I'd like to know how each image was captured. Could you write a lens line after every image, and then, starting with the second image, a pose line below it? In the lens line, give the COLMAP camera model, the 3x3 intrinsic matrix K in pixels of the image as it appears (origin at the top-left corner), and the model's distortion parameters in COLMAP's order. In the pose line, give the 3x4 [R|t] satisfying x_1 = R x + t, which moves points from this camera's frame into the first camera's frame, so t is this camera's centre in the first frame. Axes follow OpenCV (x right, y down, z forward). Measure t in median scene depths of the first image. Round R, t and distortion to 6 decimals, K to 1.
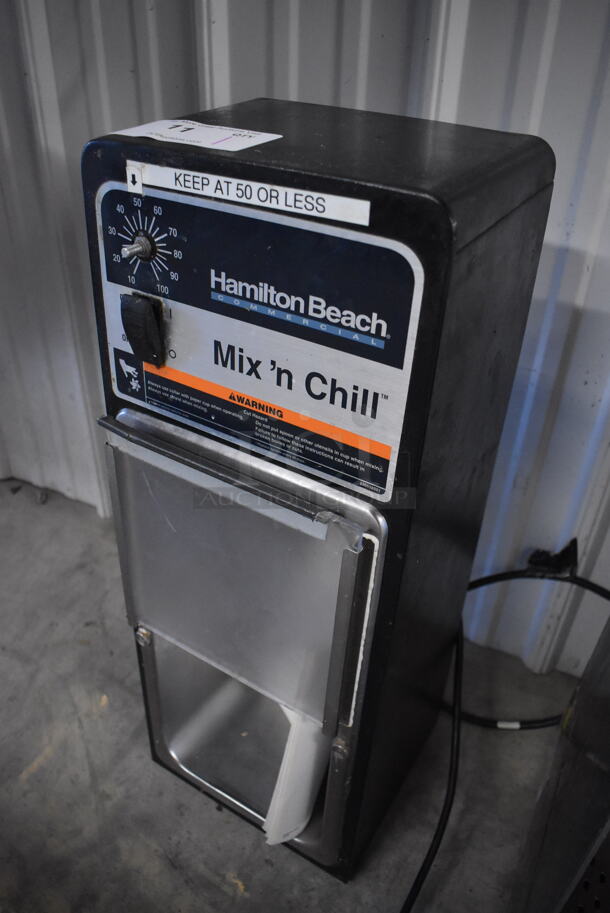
lens RADIAL K [[721.9, 0, 305.0], [0, 721.9, 456.5], [0, 0, 1]] dist [-0.091885, -0.000072]
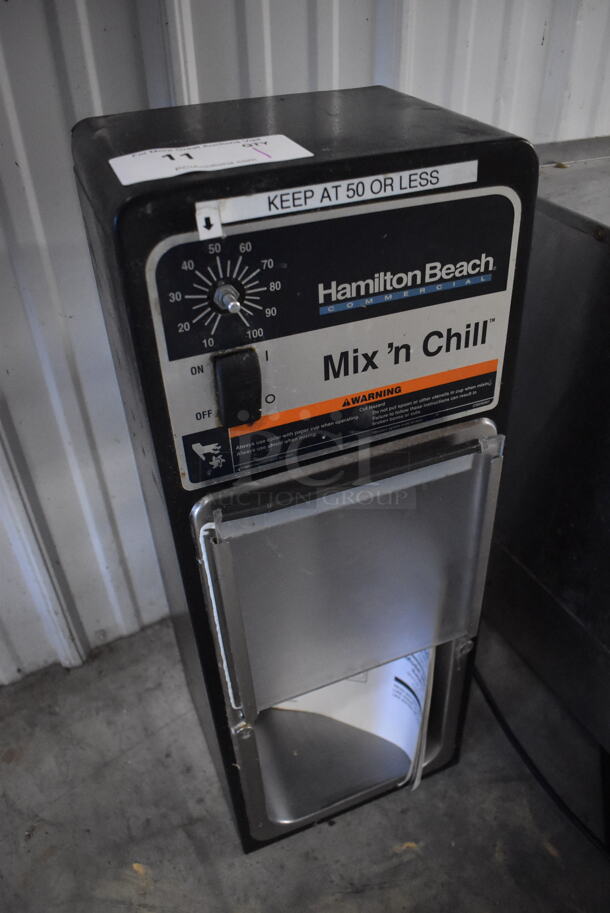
lens RADIAL K [[737.3, 0, 305.0], [0, 737.3, 456.5], [0, 0, 1]] dist [-0.100165, 0.000277]
pose [[0.567448, -0.526443, 0.633135, -0.861079], [0.497658, 0.831860, 0.245653, -0.317365], [-0.656002, 0.175690, 0.734026, 0.348156]]
